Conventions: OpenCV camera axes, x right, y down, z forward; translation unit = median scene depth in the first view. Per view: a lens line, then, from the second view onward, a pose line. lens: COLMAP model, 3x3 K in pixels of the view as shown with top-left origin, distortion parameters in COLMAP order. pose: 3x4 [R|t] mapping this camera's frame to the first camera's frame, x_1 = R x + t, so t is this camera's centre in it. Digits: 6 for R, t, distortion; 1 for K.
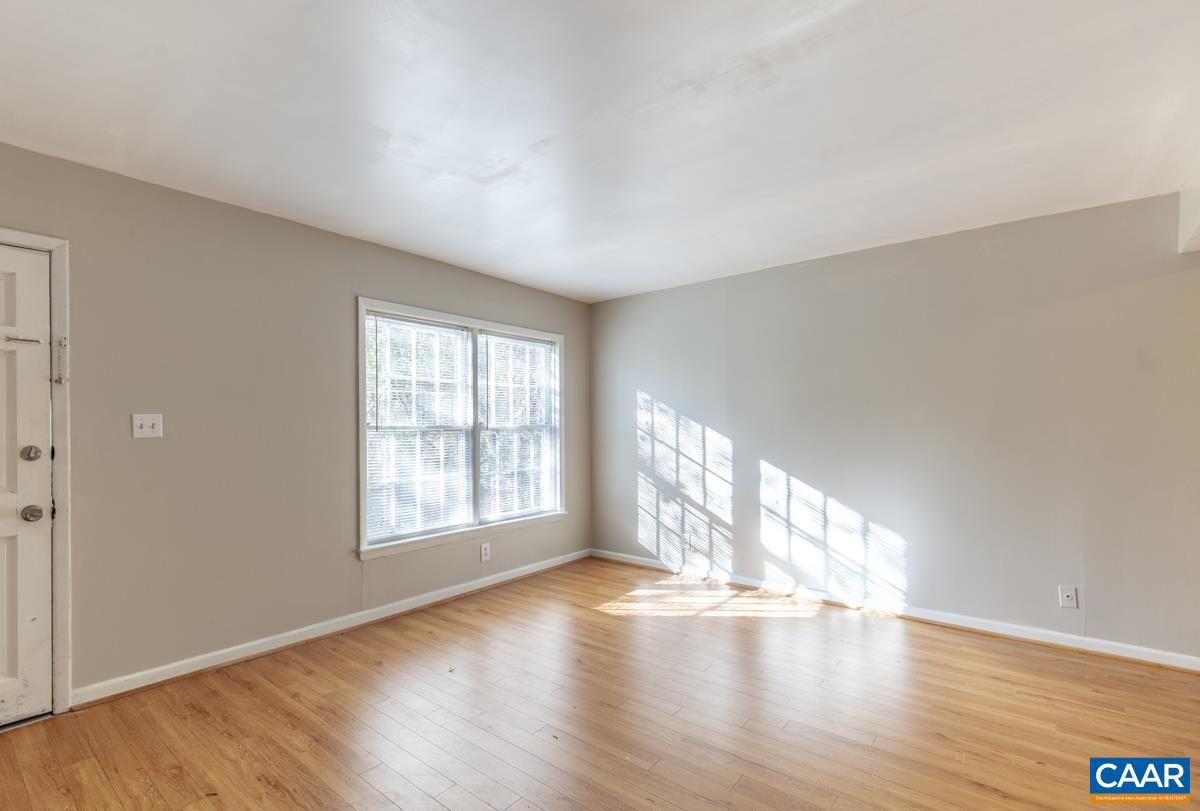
lens RADIAL K [[545.7, 0, 566.5], [0, 545.7, 425.3], [0, 0, 1]] dist [0.019613, -0.011200]
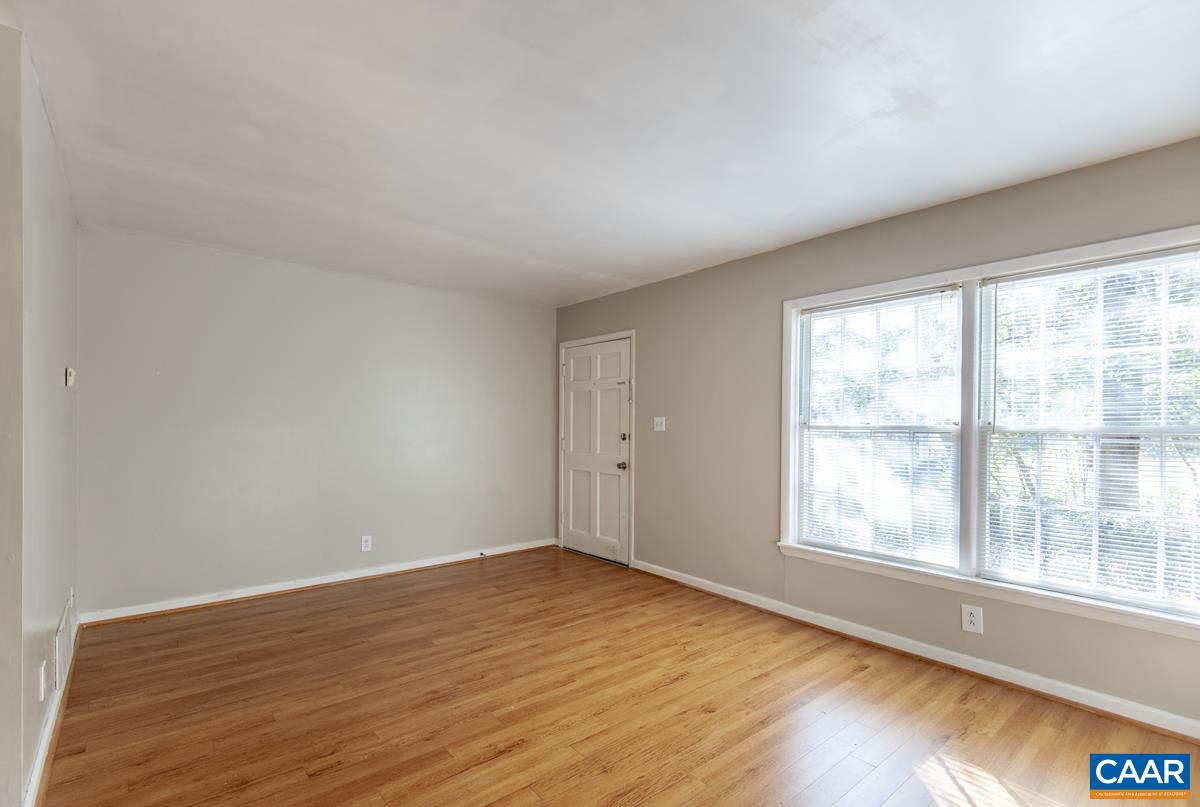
lens RADIAL K [[545.7, 0, 559.6], [0, 545.7, 428.3], [0, 0, 1]] dist [0.019613, -0.011200]
pose [[-0.200183, 0.008449, -0.979722, 0.624330], [-0.006106, 0.999933, 0.009871, -0.000793], [0.979739, 0.007959, -0.200118, 0.672255]]
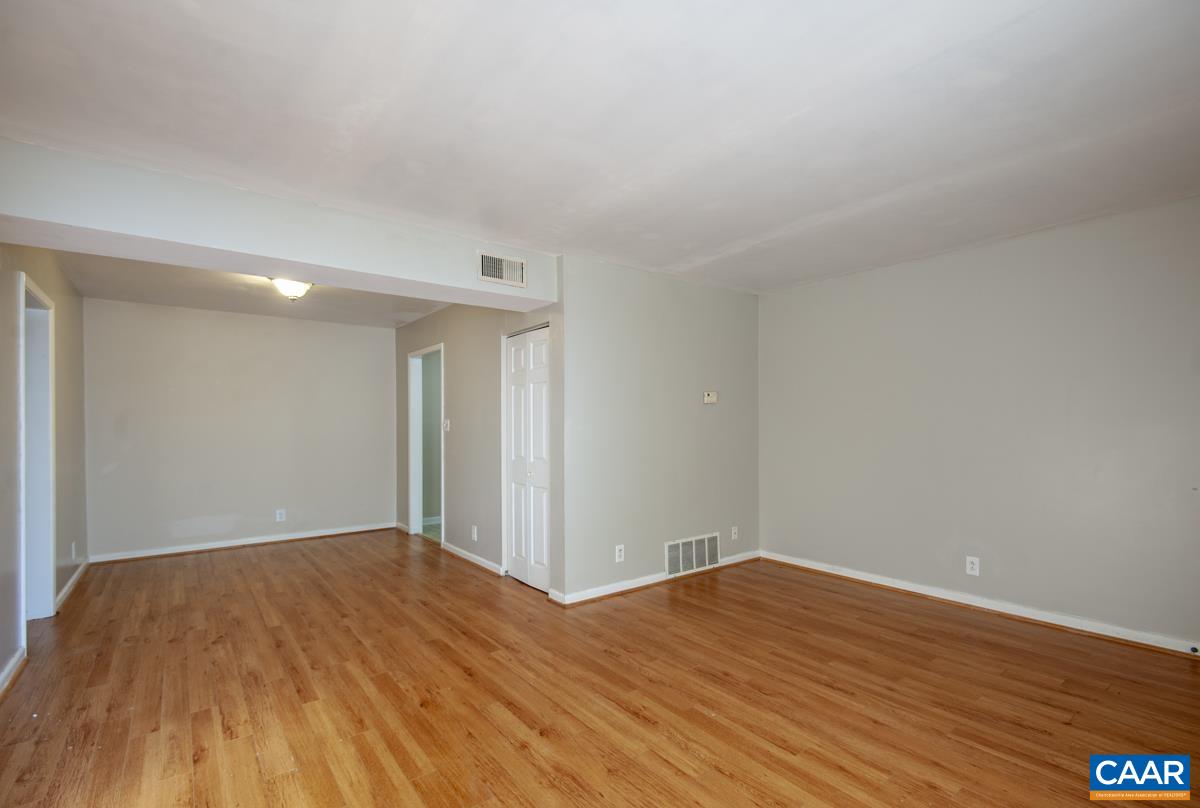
lens RADIAL K [[545.7, 0, 620.5], [0, 545.7, 419.6], [0, 0, 1]] dist [0.019613, -0.011200]
pose [[-0.982397, 0.009352, 0.186569, 0.043064], [0.007607, 0.999920, -0.010067, 0.002055], [-0.186648, -0.008471, -0.982390, 1.092437]]
